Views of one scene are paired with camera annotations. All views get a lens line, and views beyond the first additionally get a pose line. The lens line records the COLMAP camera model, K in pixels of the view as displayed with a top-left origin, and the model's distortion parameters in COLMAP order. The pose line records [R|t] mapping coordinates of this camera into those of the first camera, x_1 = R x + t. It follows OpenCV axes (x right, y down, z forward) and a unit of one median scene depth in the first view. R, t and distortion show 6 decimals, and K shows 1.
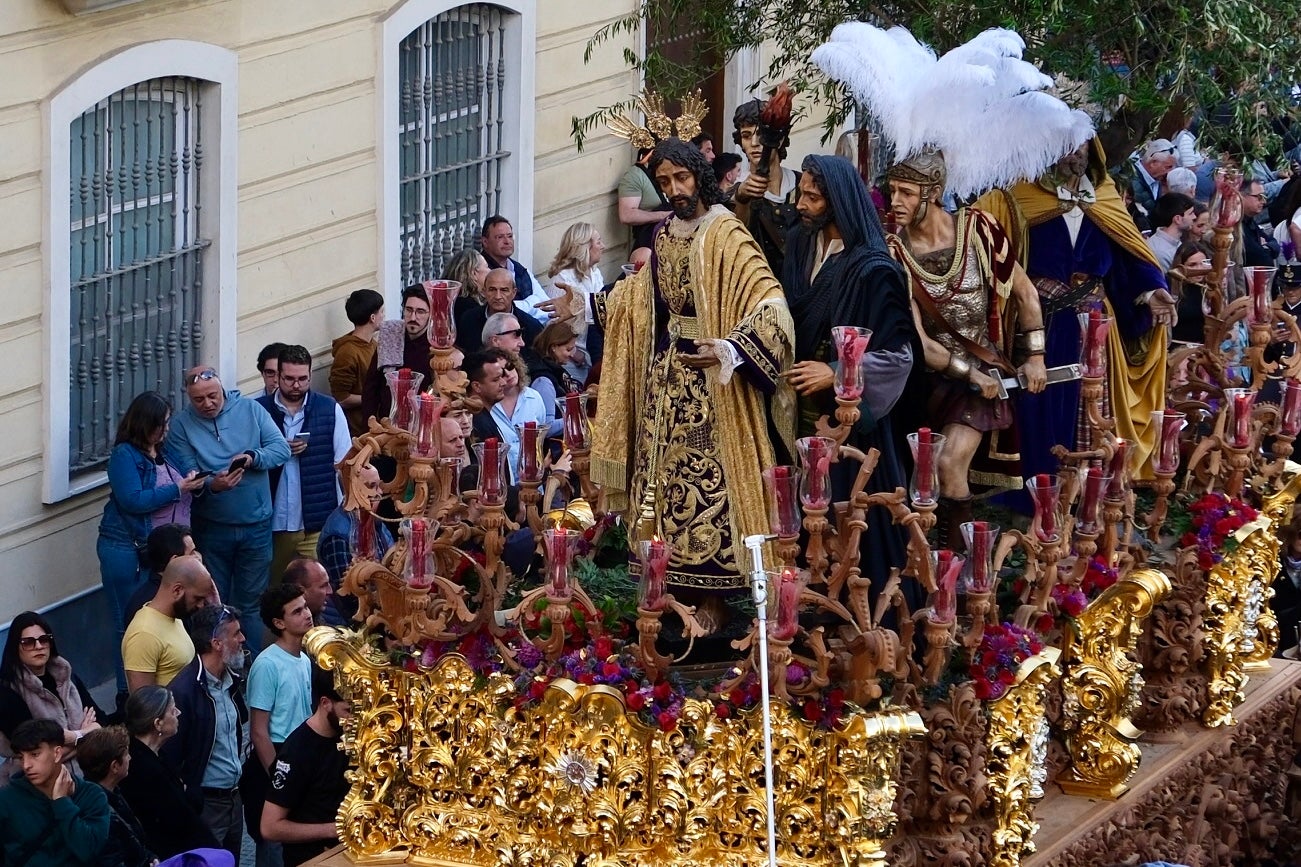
lens RADIAL K [[5882.1, 0, 497.1], [0, 5882.1, 432.0], [0, 0, 1]] dist [0.043035, -3.197598]
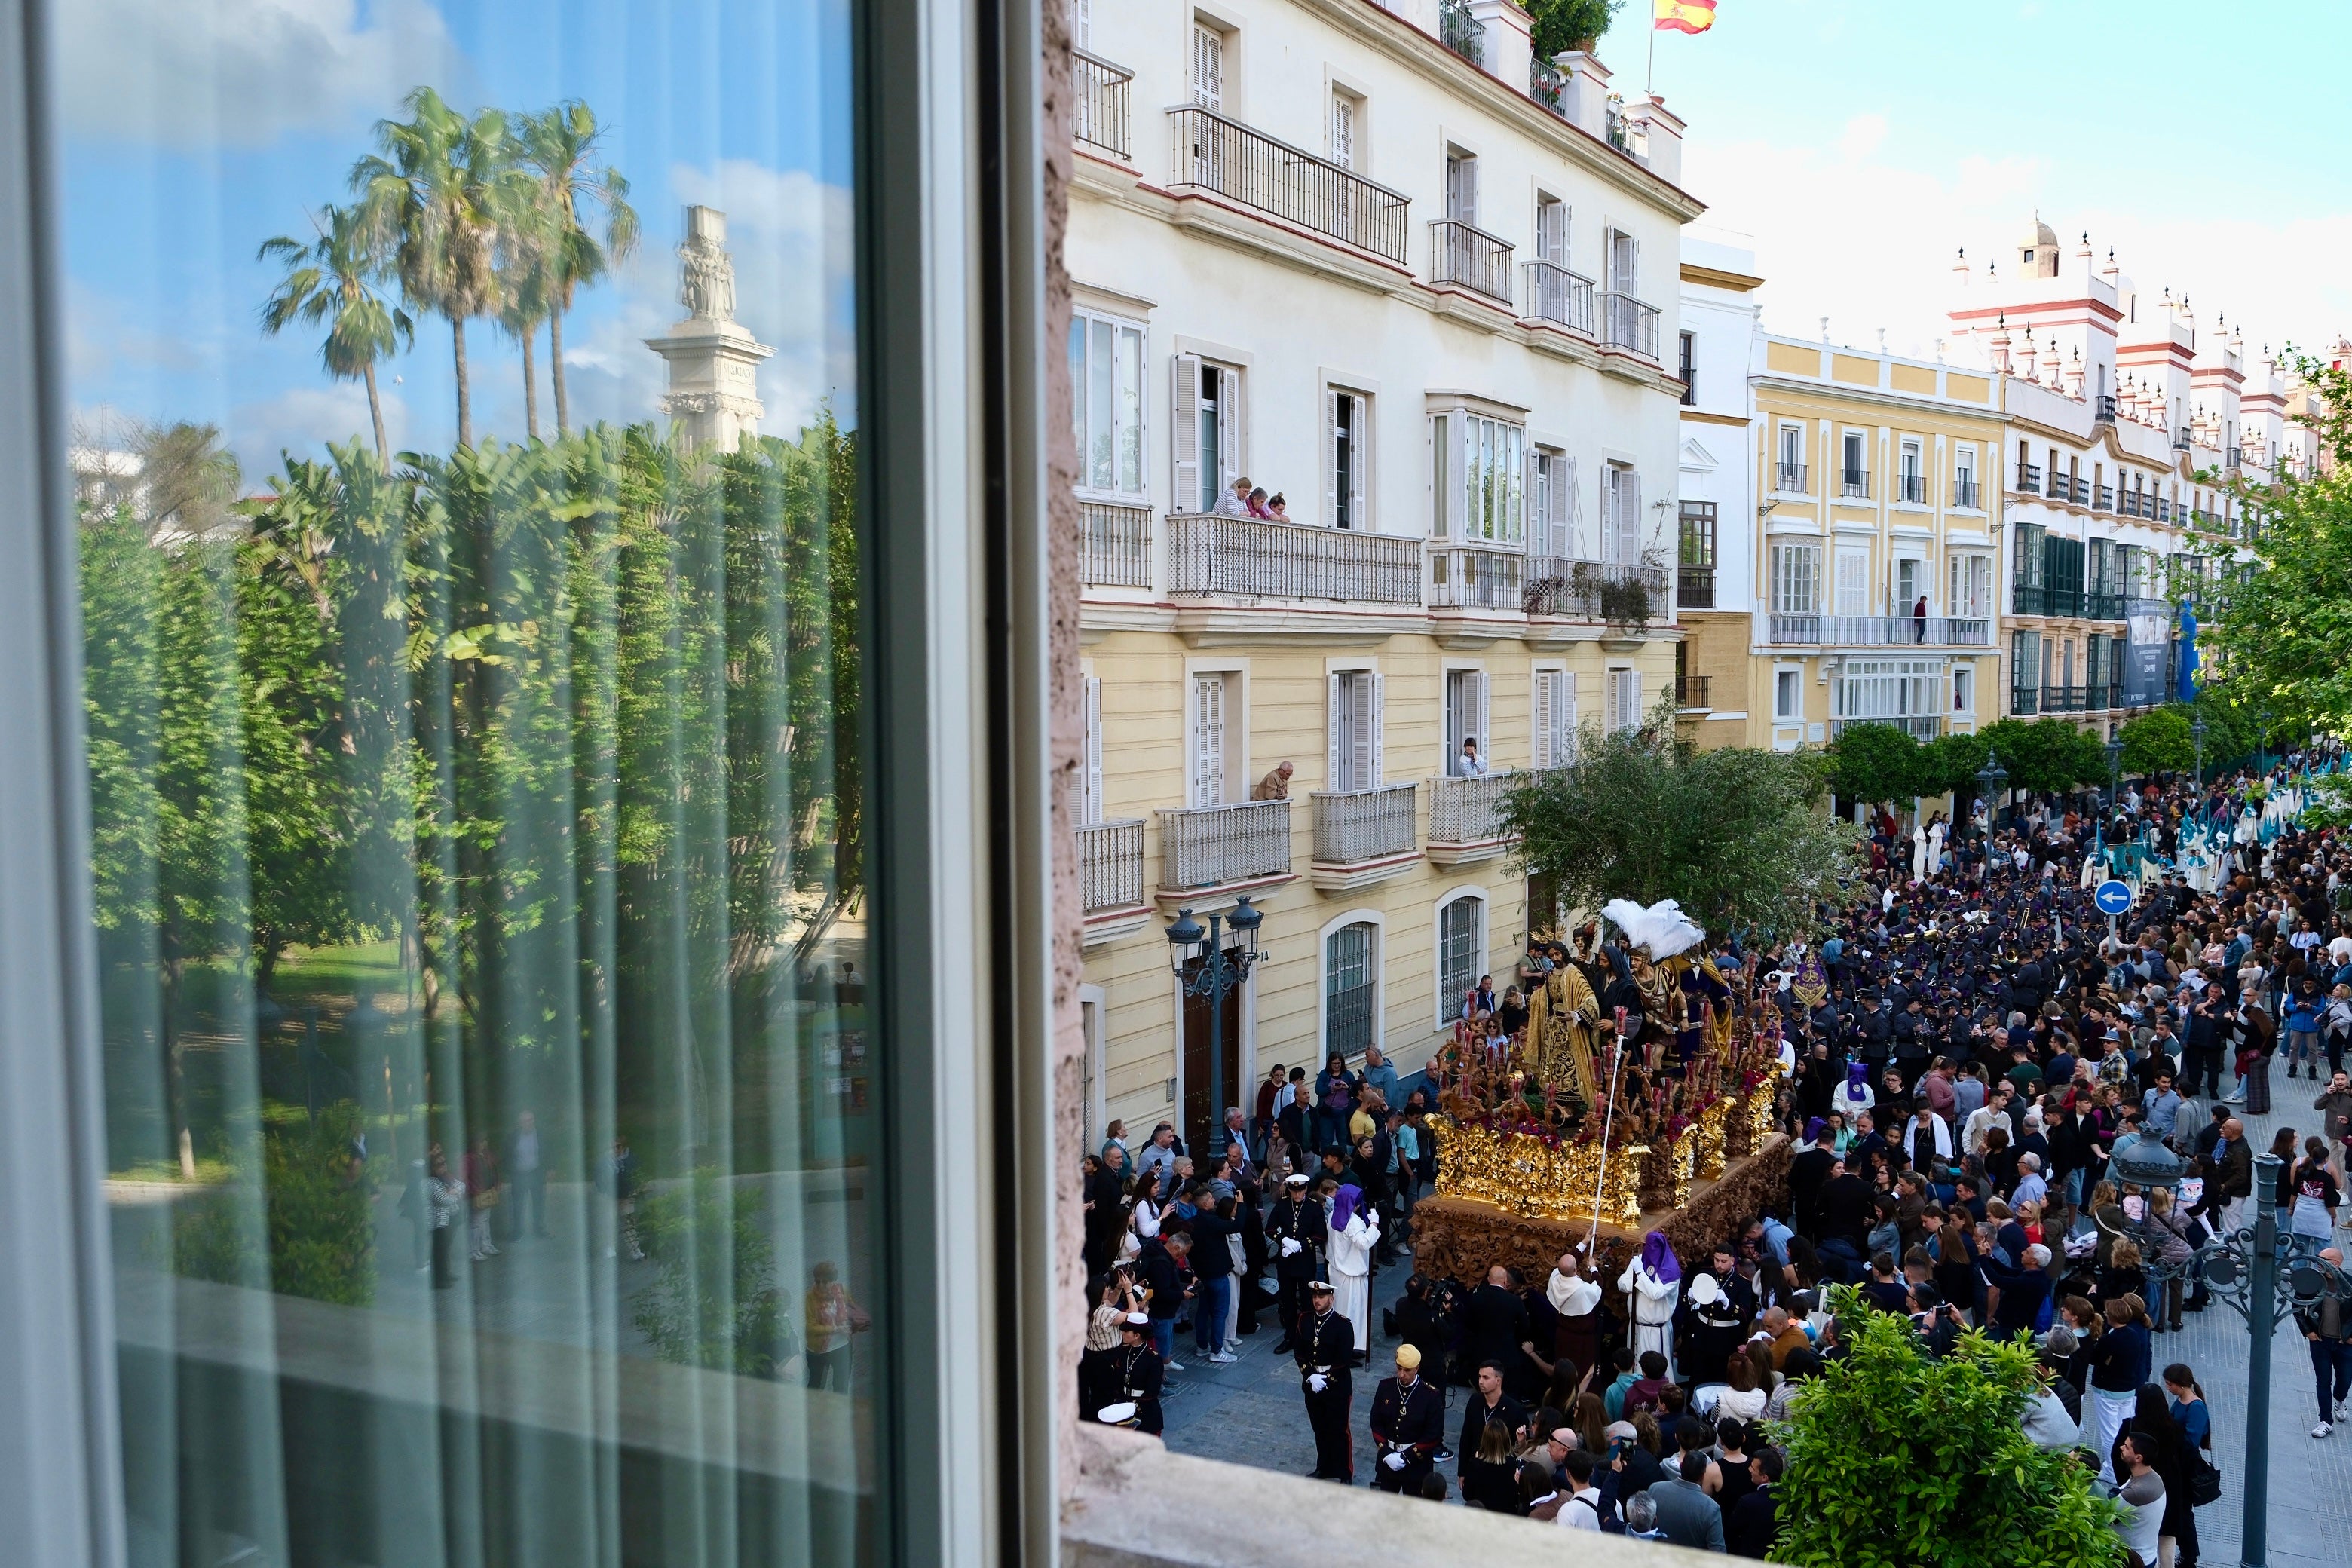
lens RADIAL K [[2172.9, 0, 1176.0], [0, 2172.9, 784.0], [0, 0, 1]] dist [-0.018728, -0.001487]
pose [[0.992482, -0.008051, -0.122128, -0.022381], [-0.007614, 0.991840, -0.127261, 0.009914], [0.122156, 0.127234, 0.984322, -0.058489]]
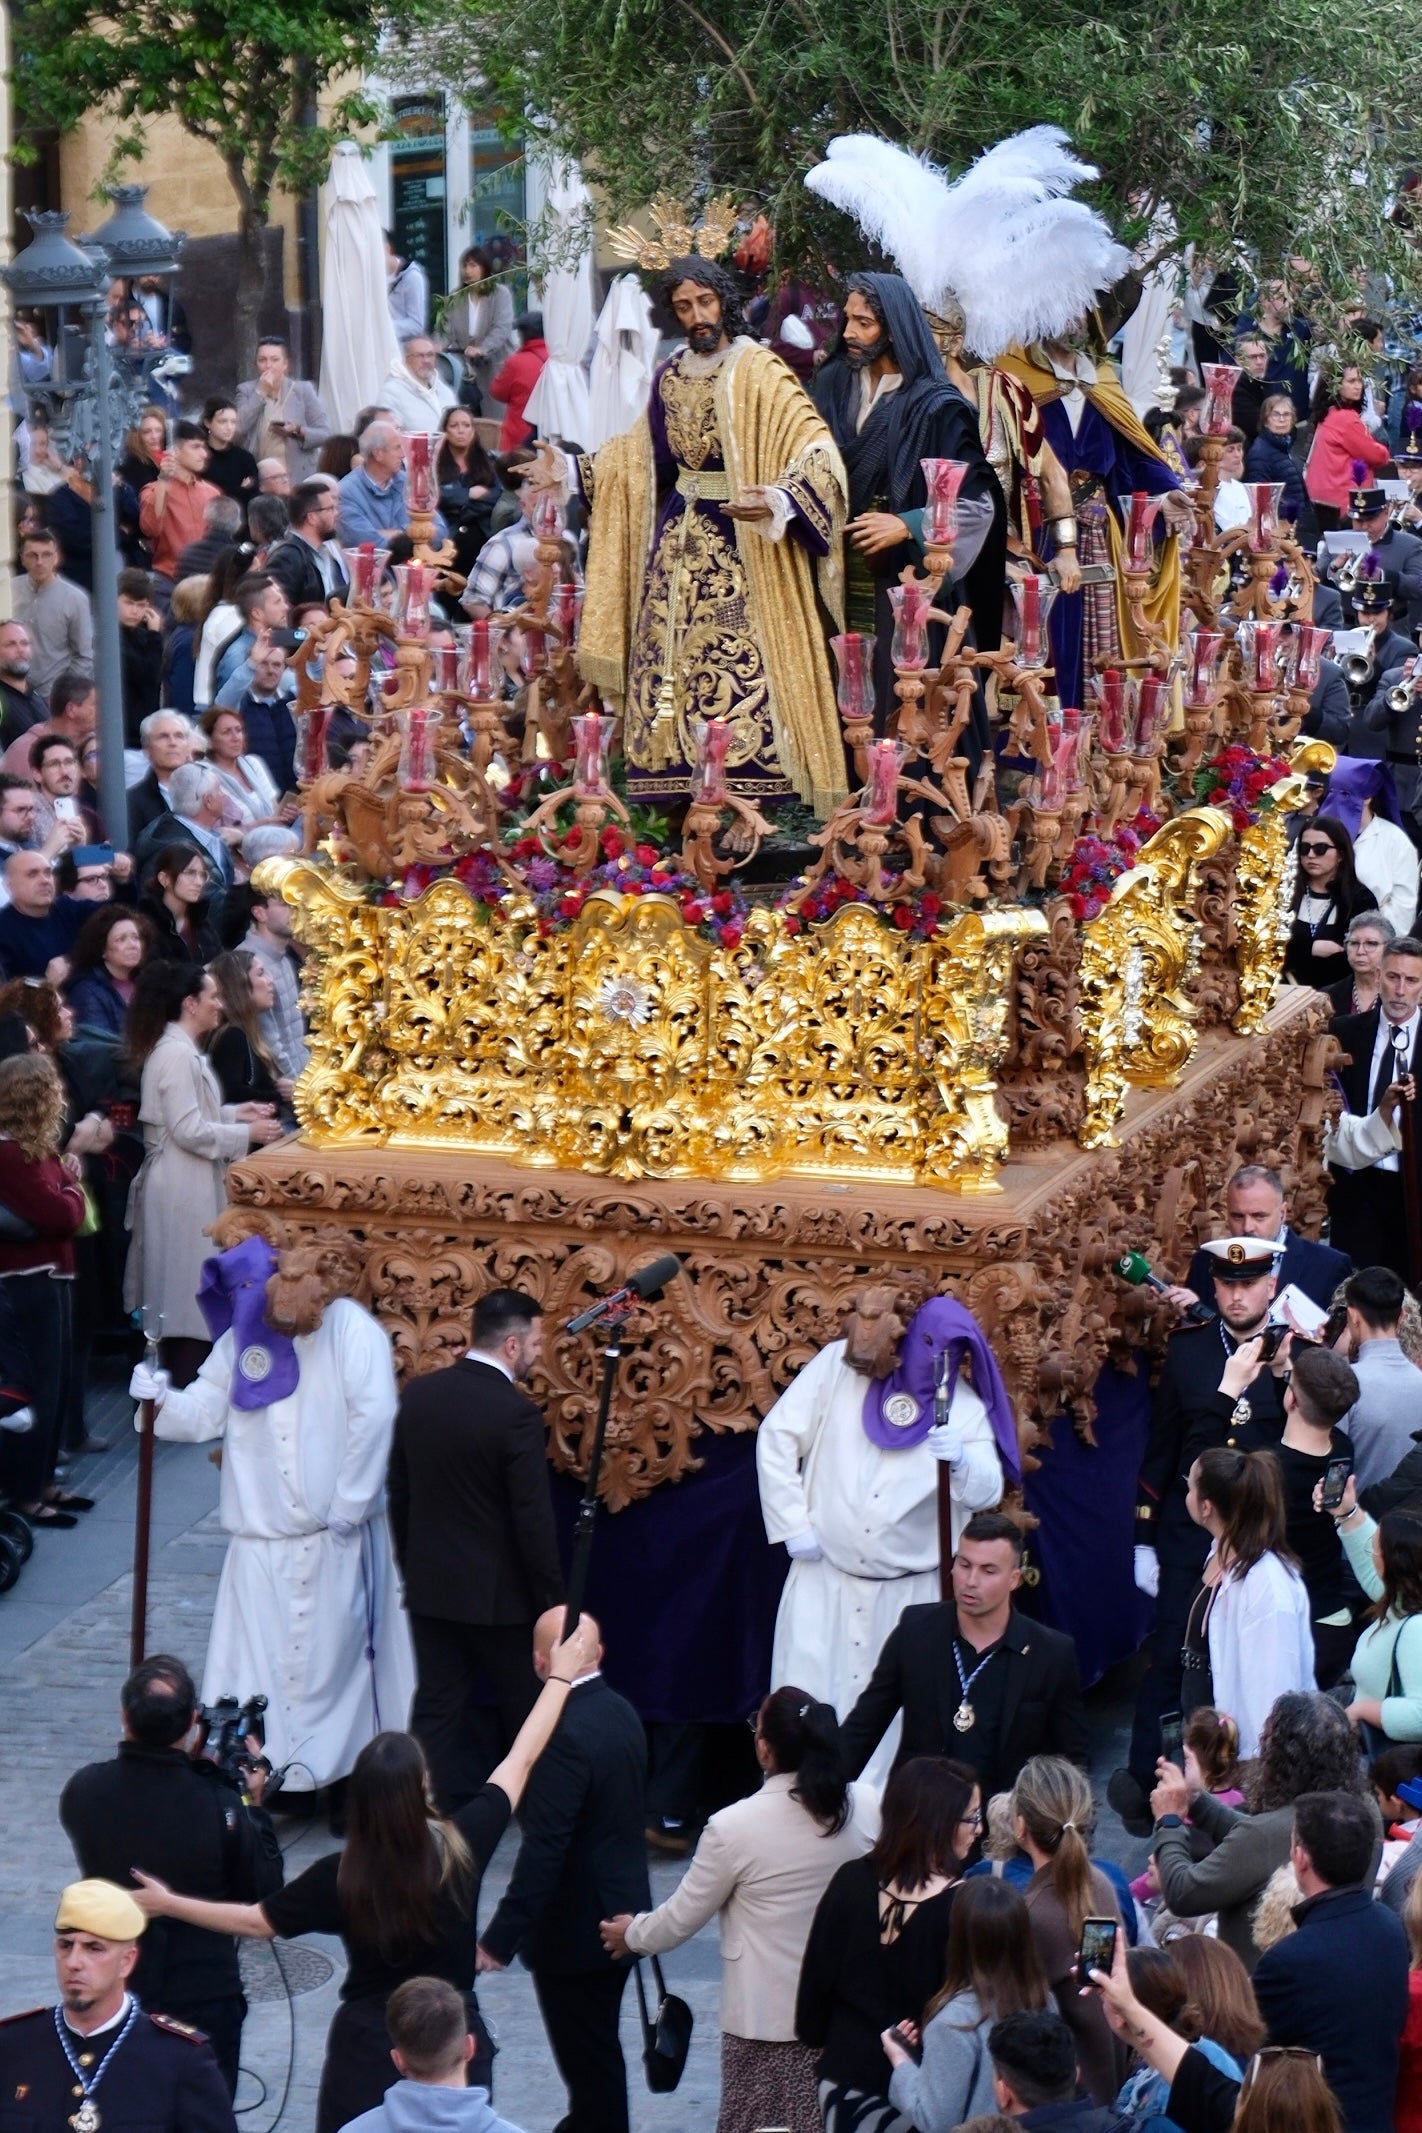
lens RADIAL K [[9924.6, 0, 711.0], [0, 9924.6, 1066.5], [0, 0, 1]] dist [-0.064306, -14.848663]
pose [[0.980995, -0.023151, 0.192647, -0.239851], [0.033519, 0.998150, -0.050733, 0.135609], [-0.191116, 0.056226, 0.979956, -0.369487]]
